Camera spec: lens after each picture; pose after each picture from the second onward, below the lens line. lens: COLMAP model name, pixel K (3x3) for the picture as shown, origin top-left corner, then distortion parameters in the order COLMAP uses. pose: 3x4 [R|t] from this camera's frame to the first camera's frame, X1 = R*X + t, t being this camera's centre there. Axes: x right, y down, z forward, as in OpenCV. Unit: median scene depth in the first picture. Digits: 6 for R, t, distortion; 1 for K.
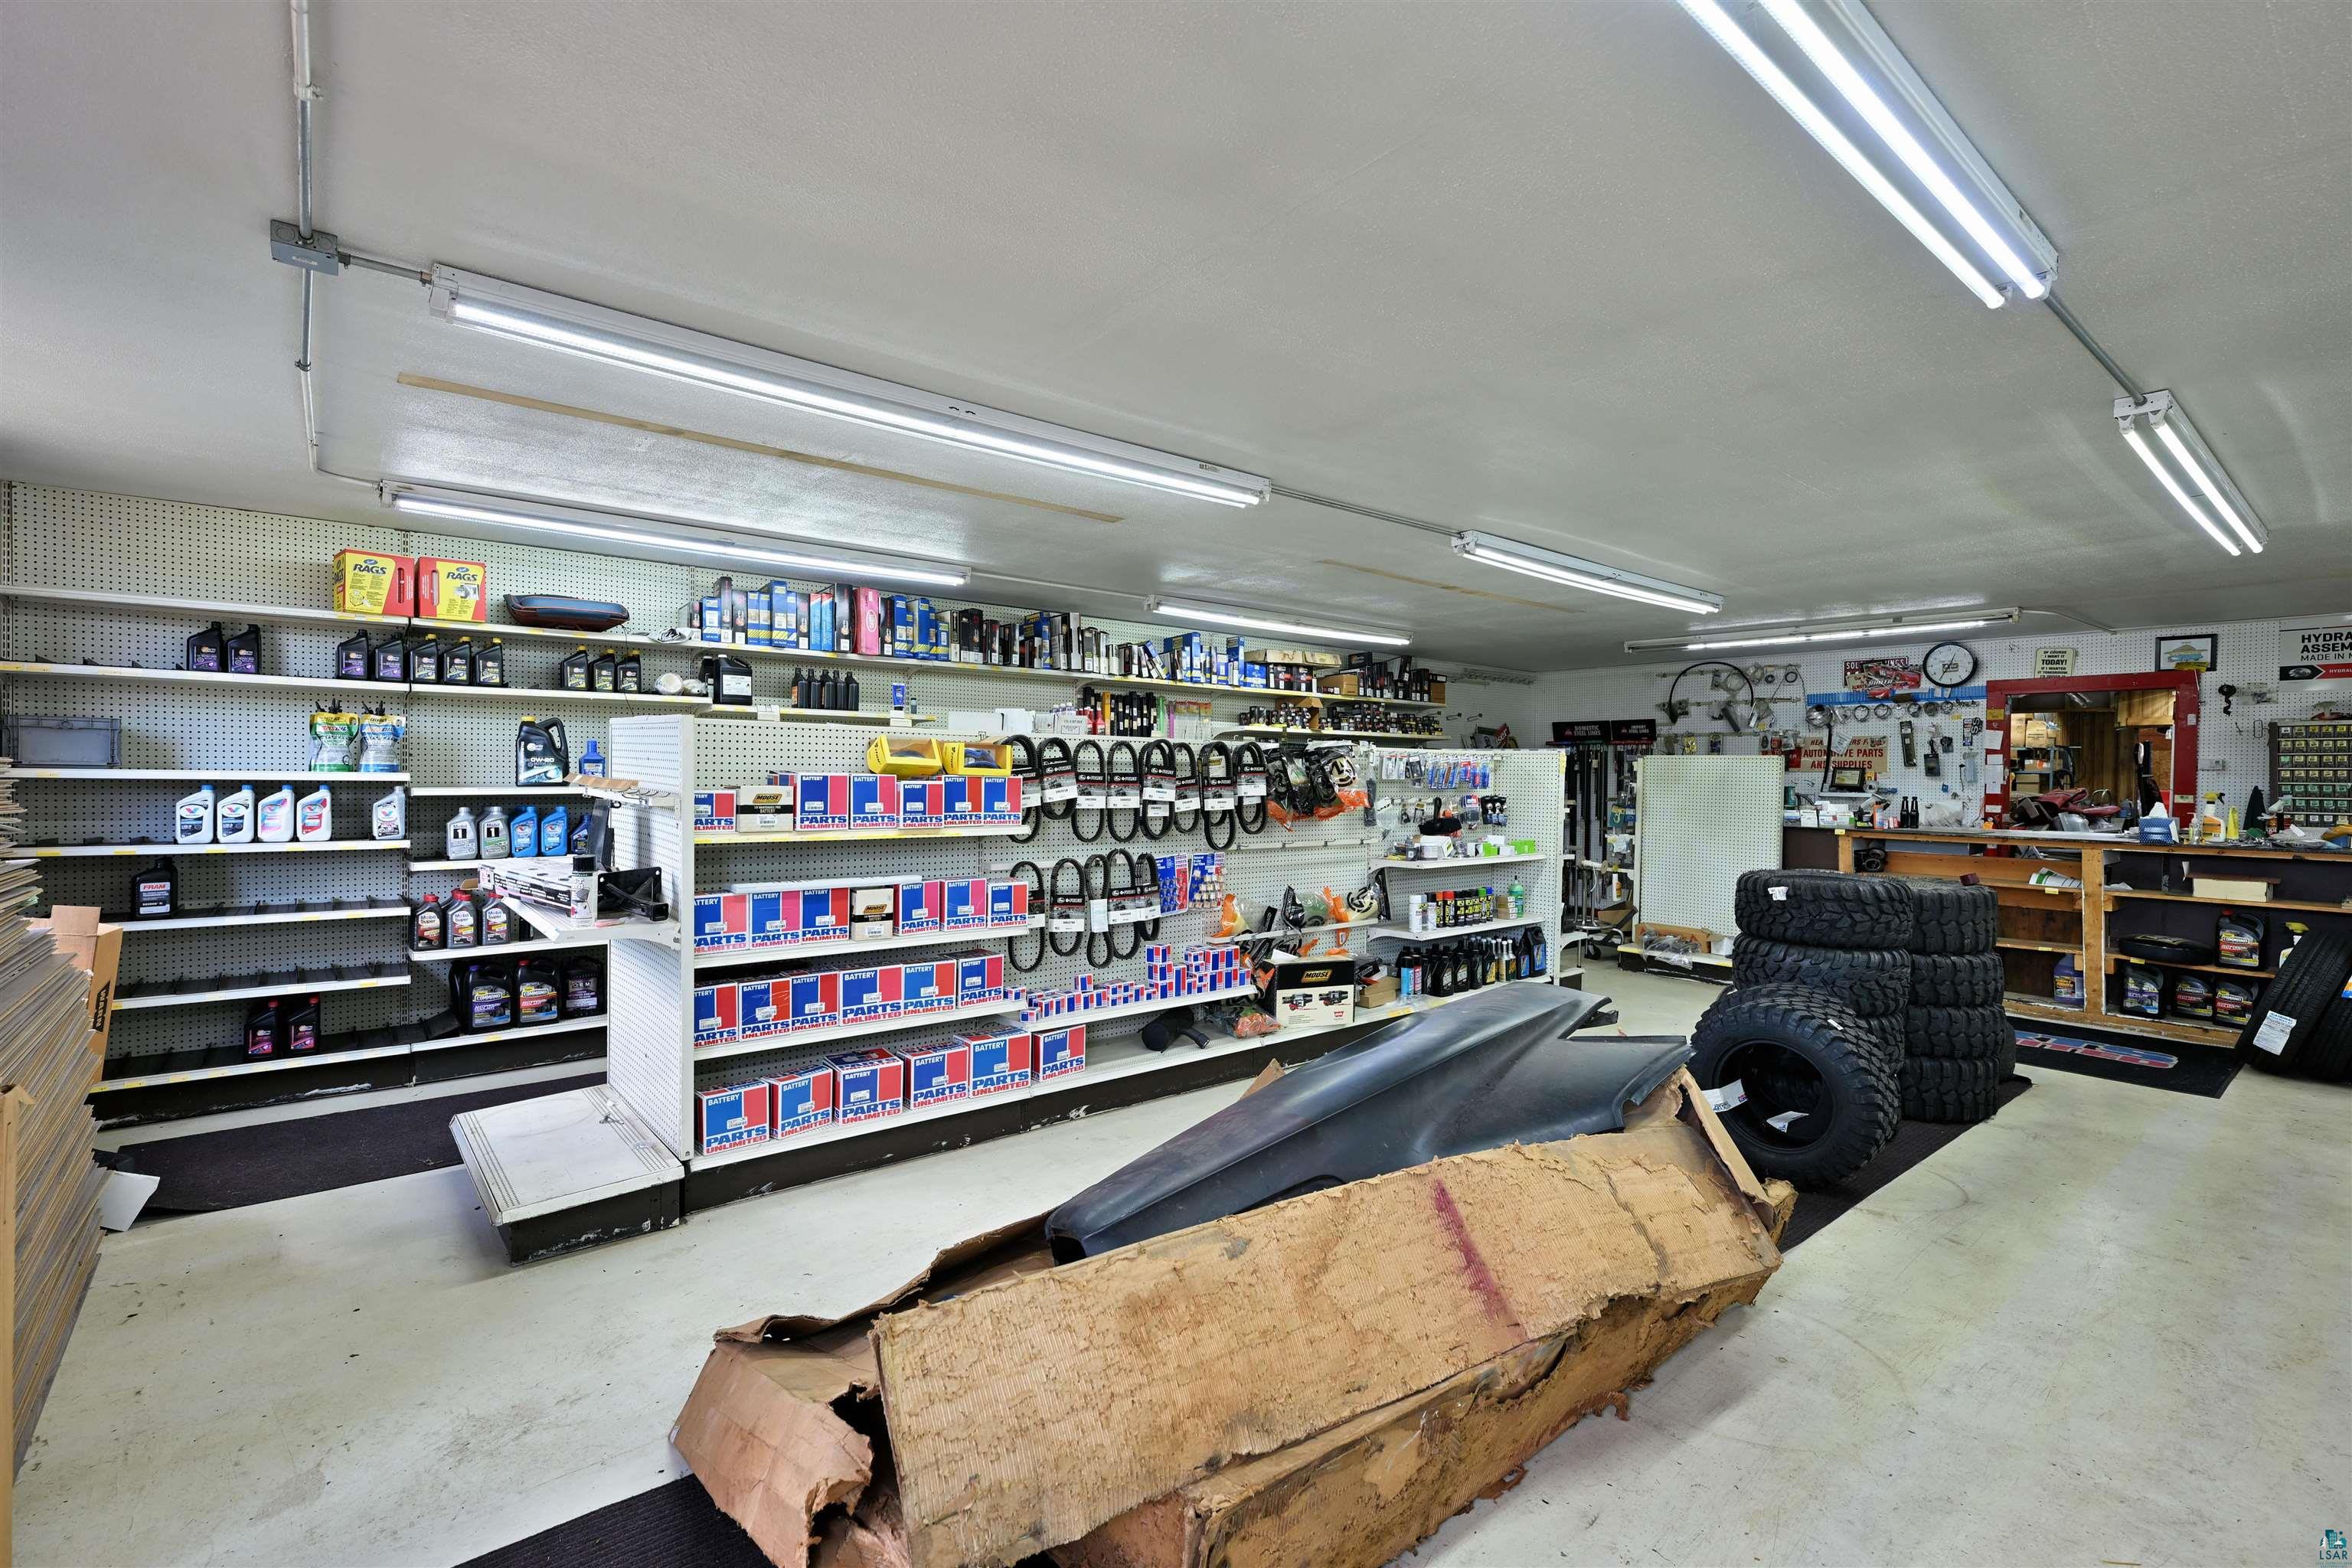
lens RADIAL K [[1035.3, 0, 1165.8], [0, 1035.3, 785.2], [0, 0, 1]] dist [-0.000214, -0.001107]
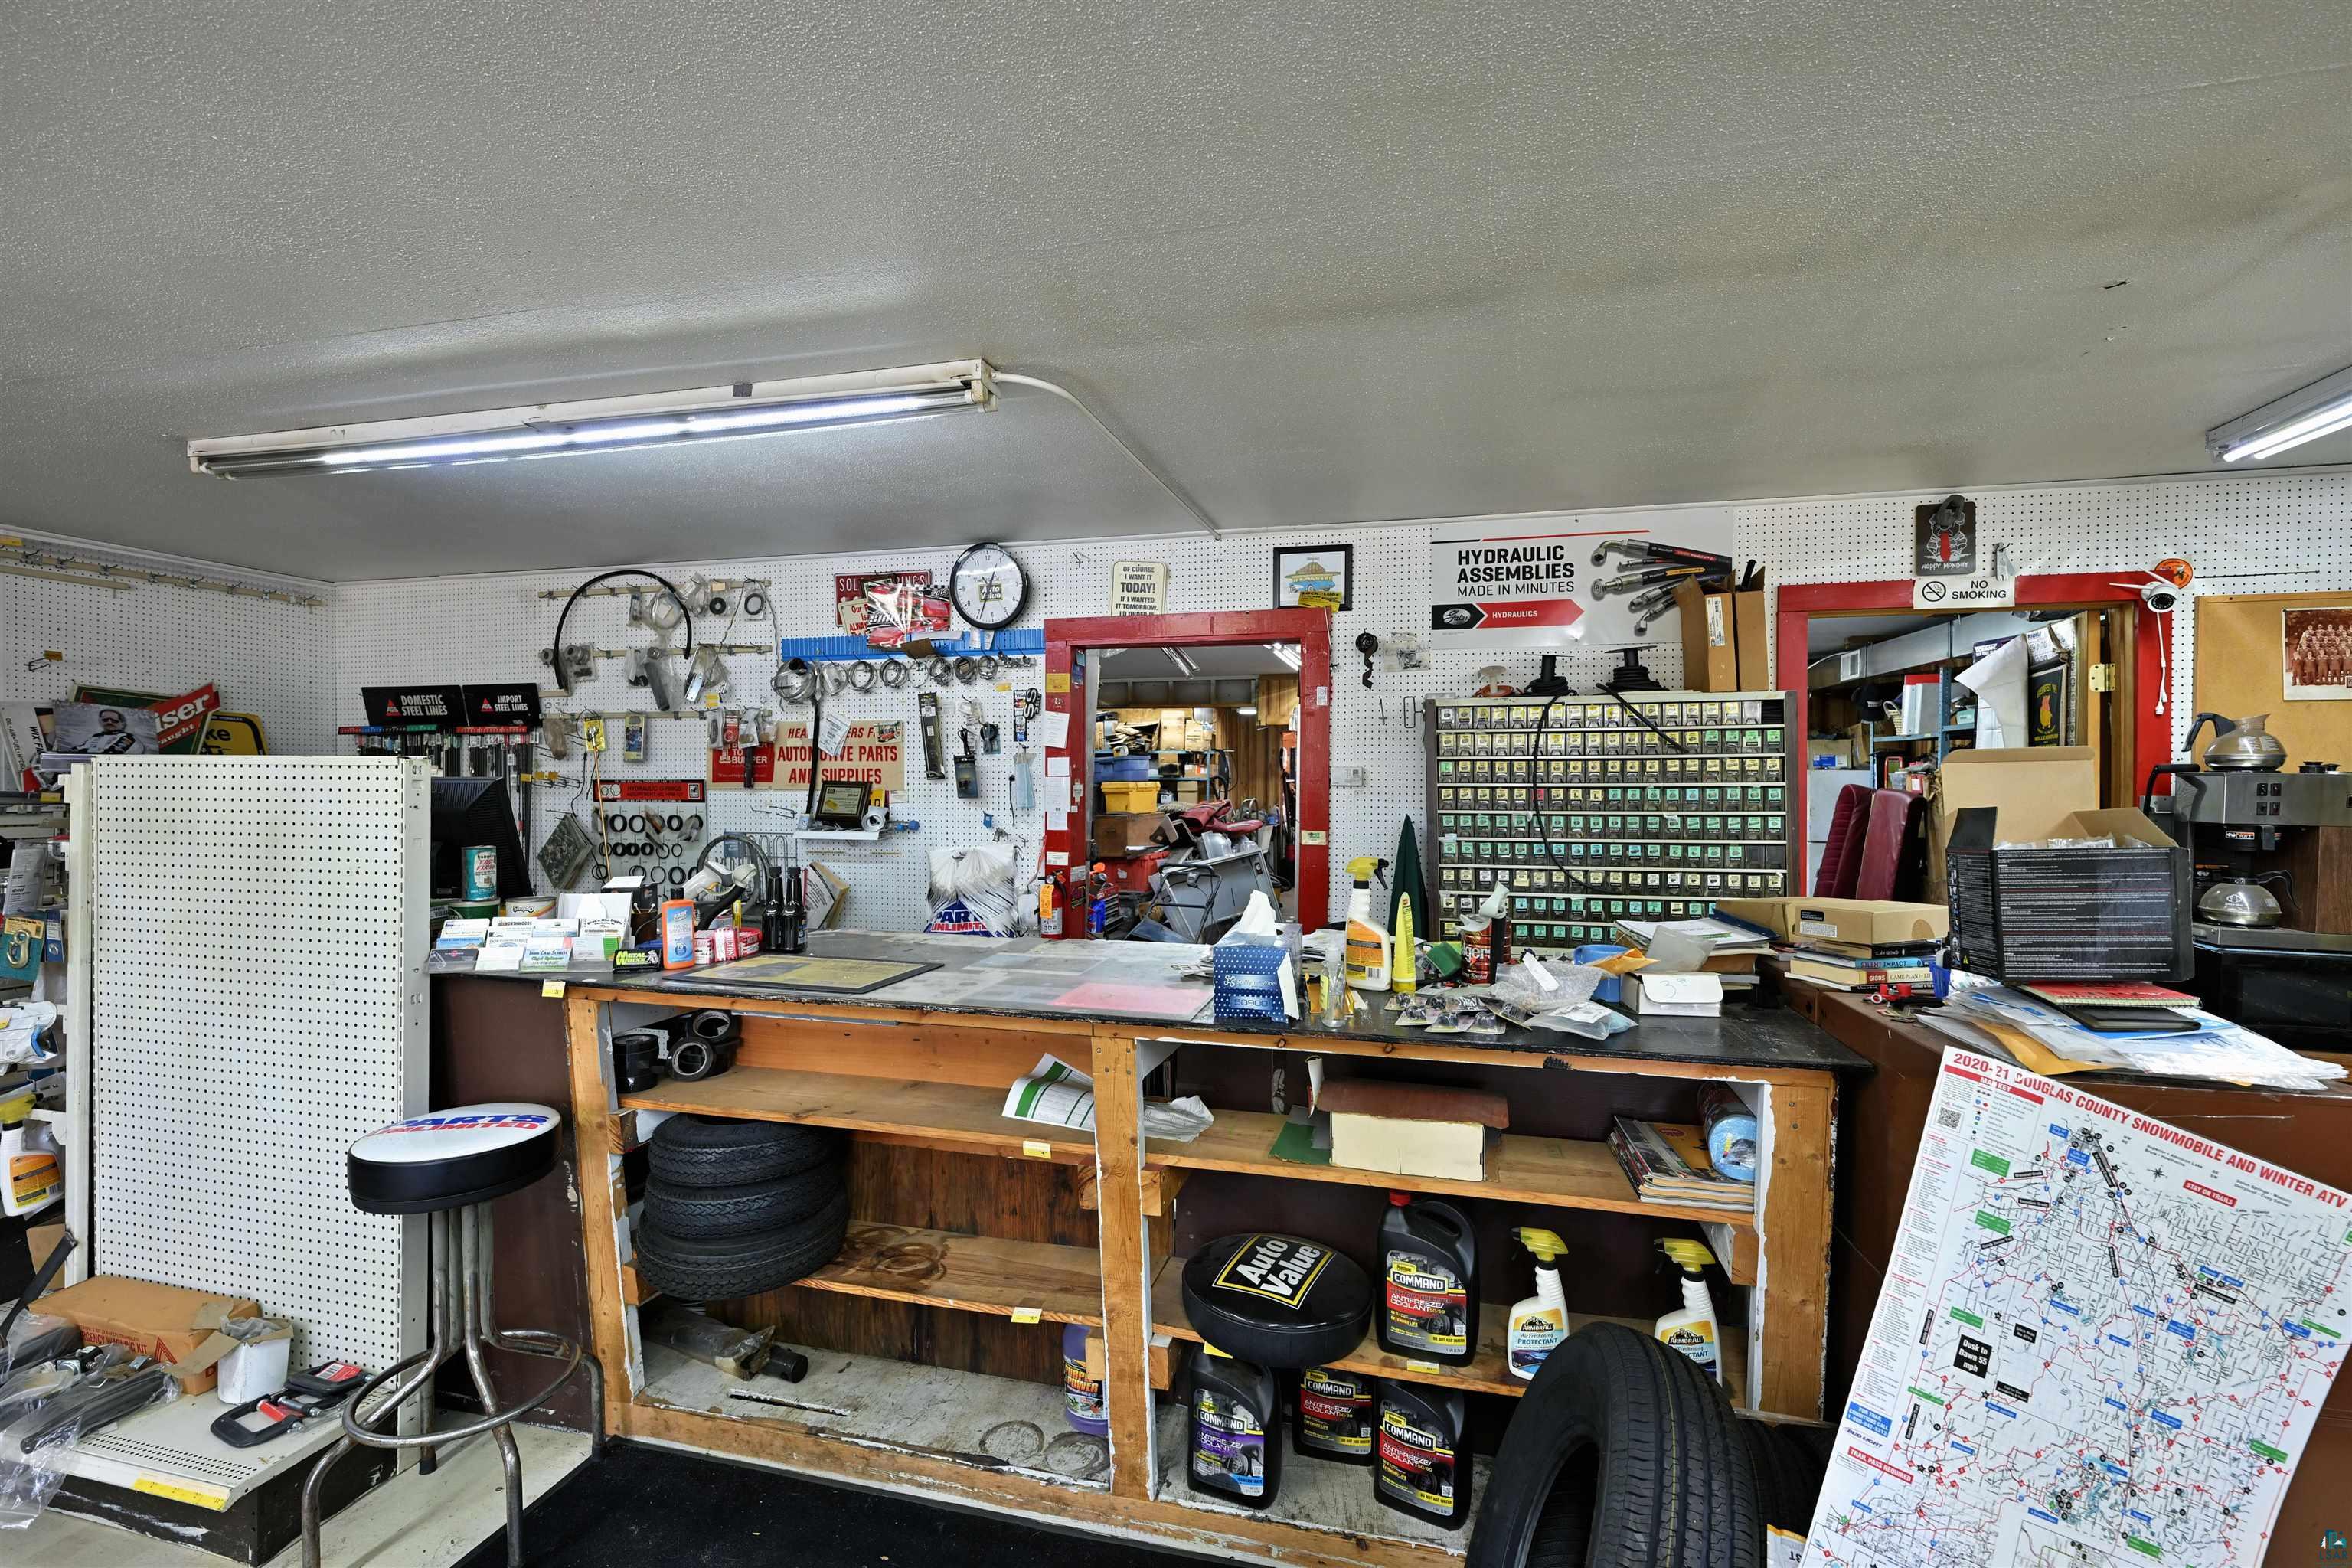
lens RADIAL K [[1035.3, 0, 1170.6], [0, 1035.3, 785.1], [0, 0, 1]] dist [-0.000214, -0.001107]
pose [[0.804695, -0.011210, 0.593583, 0.524197], [0.012843, 0.999916, 0.001473, -0.015158], [-0.593550, 0.006438, 0.804772, 0.528386]]
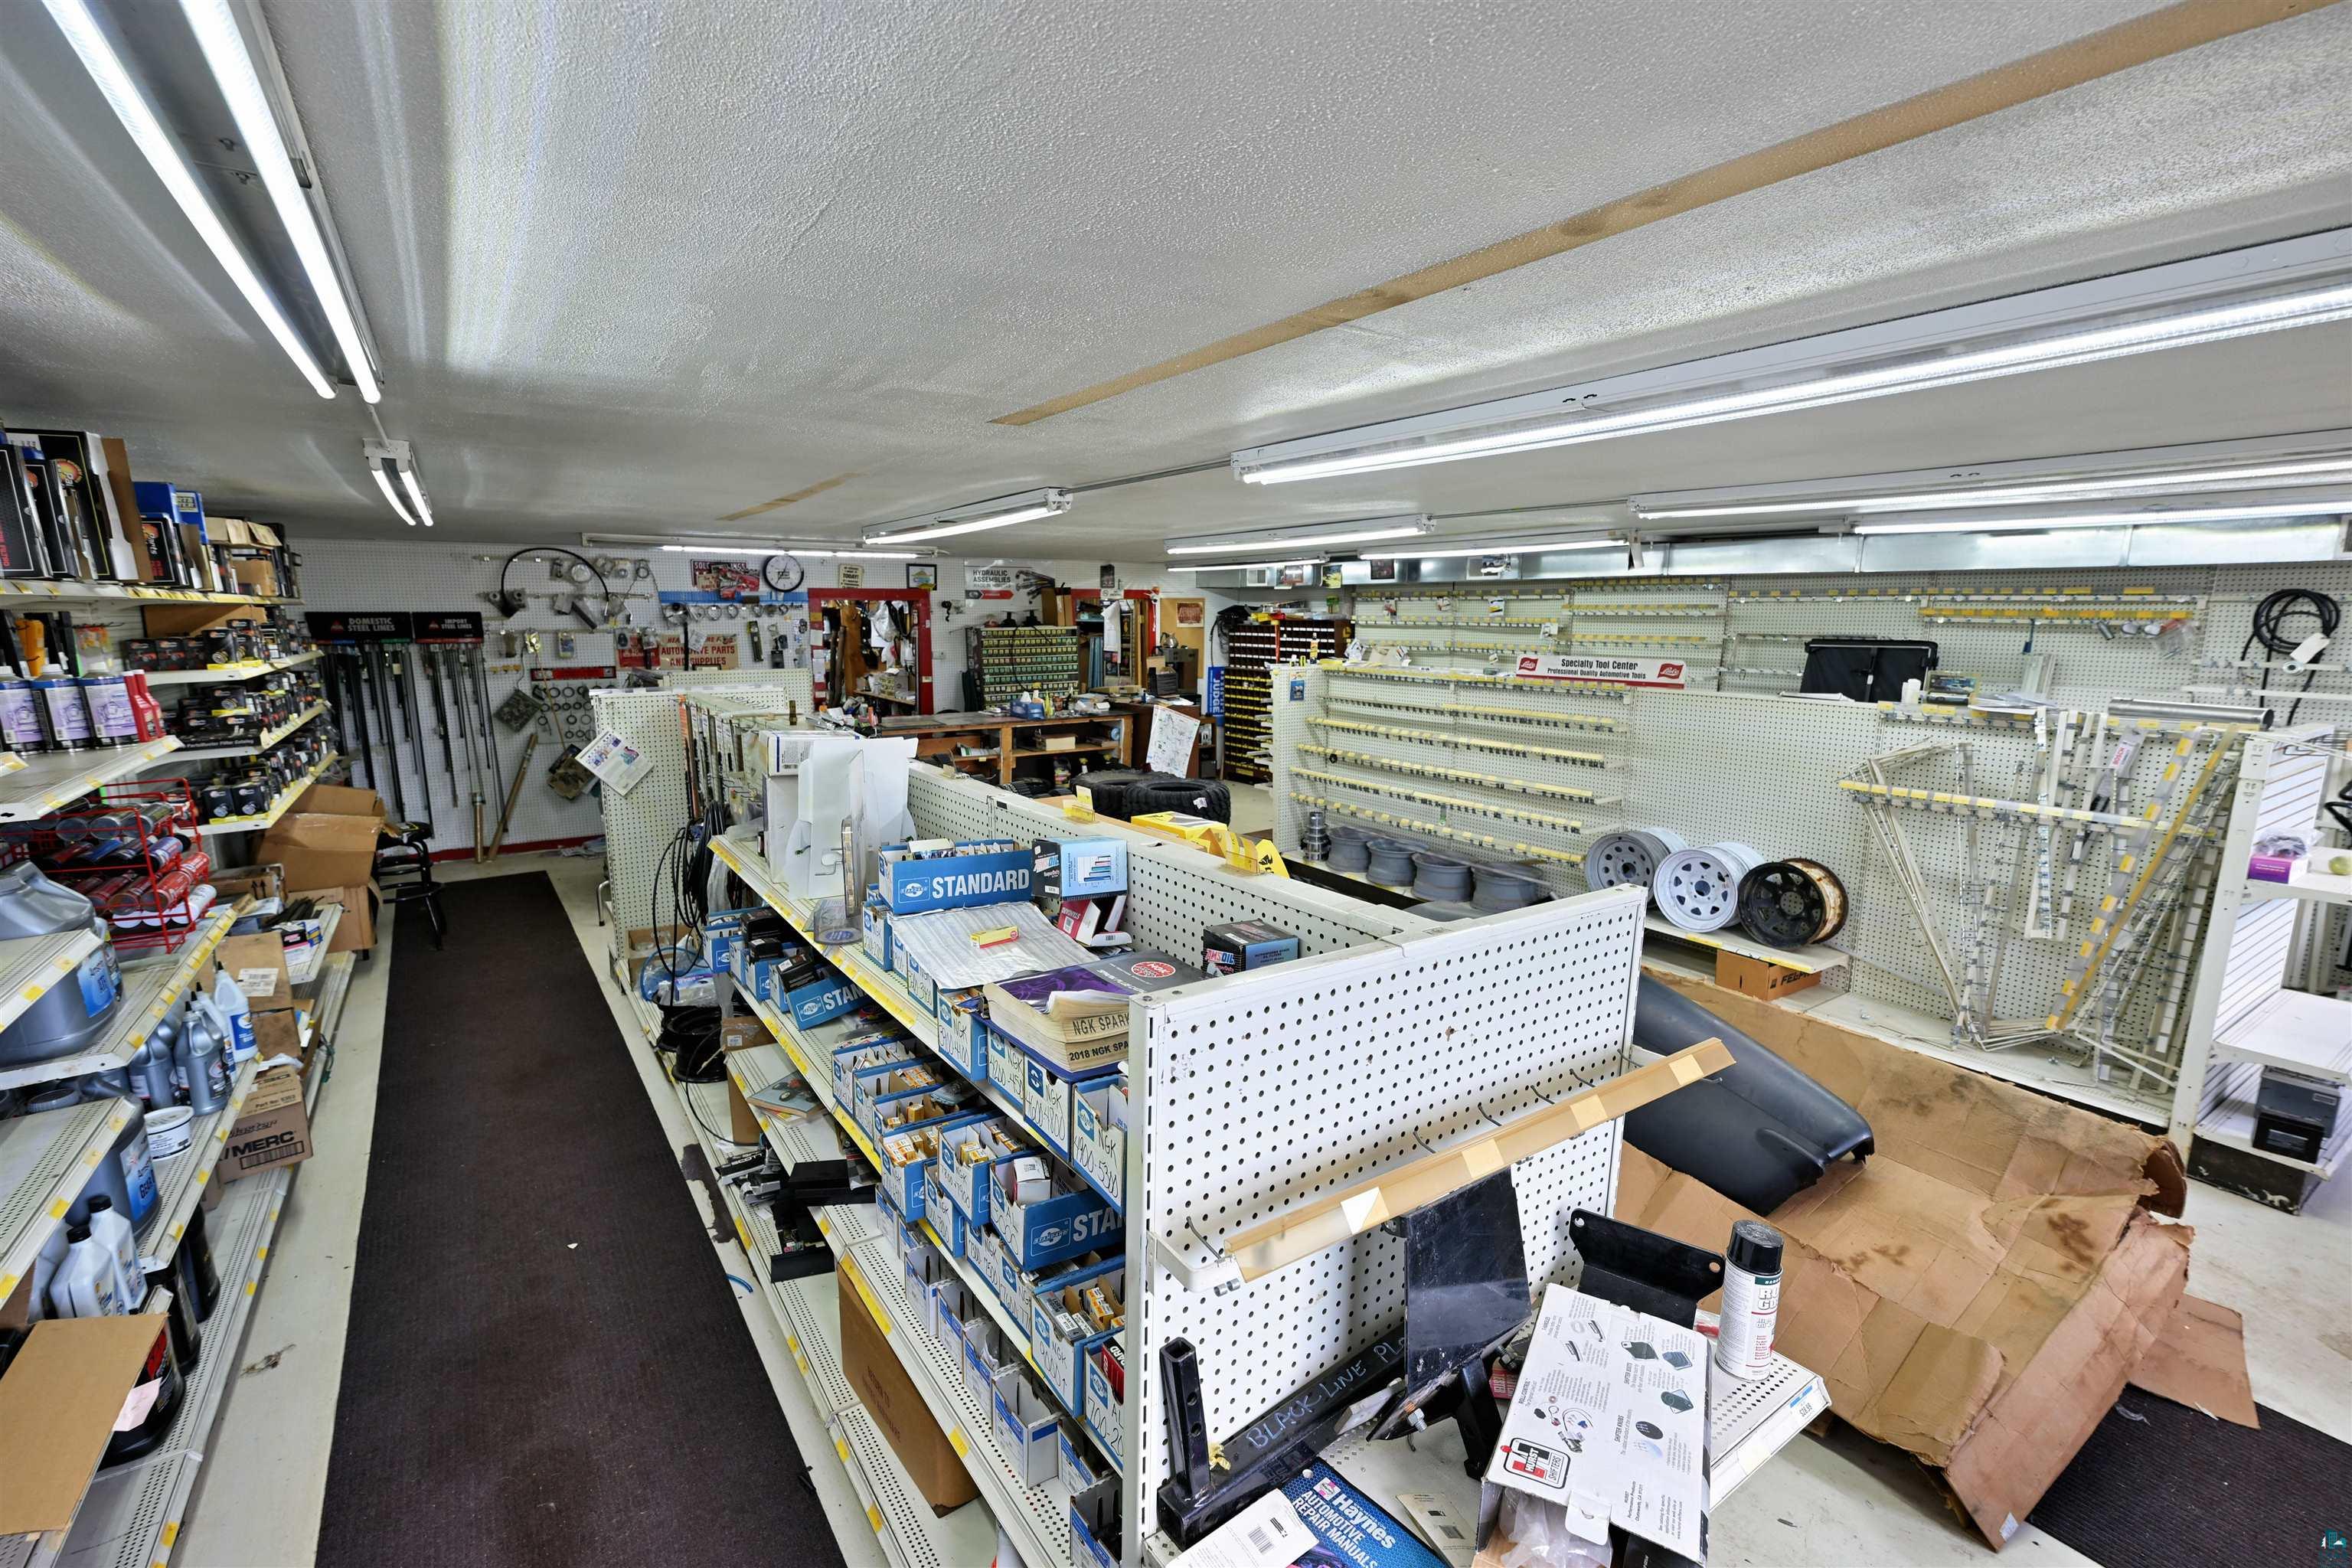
lens RADIAL K [[1035.3, 0, 1173.8], [0, 1035.3, 791.6], [0, 0, 1]] dist [-0.000214, -0.001107]
pose [[0.081907, -0.186157, 0.979100, -0.388097], [0.012816, 0.982516, 0.185734, -0.085888], [-0.996558, -0.002665, 0.082860, 0.474766]]
